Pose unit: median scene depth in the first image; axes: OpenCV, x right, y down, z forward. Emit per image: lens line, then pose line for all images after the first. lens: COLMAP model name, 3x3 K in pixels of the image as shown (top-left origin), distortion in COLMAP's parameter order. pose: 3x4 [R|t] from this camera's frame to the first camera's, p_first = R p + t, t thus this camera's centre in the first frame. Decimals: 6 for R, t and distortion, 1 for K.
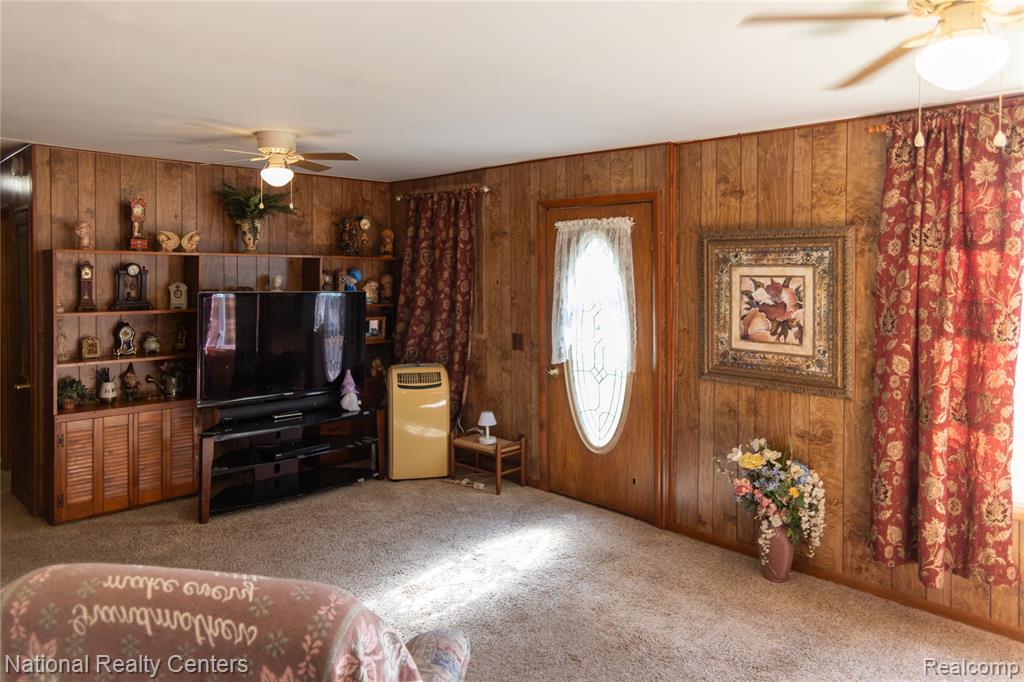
lens RADIAL K [[696.5, 0, 511.1], [0, 696.5, 264.2], [0, 0, 1]] dist [-0.002020, -0.000753]
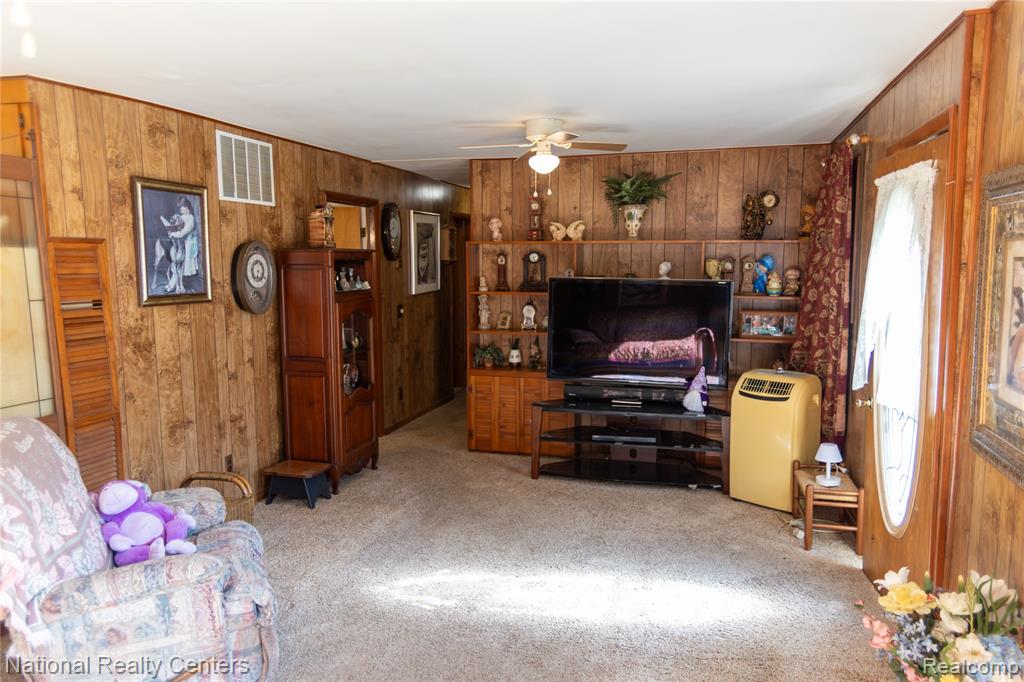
lens RADIAL K [[727.2, 0, 512.0], [0, 727.2, 341.0], [0, 0, 1]] dist [0.000740, 0.000452]
pose [[0.498419, 0.090842, -0.862164, 0.475162], [0.012508, 0.993638, 0.111926, 0.009884], [0.866846, -0.066570, 0.494112, 0.334920]]
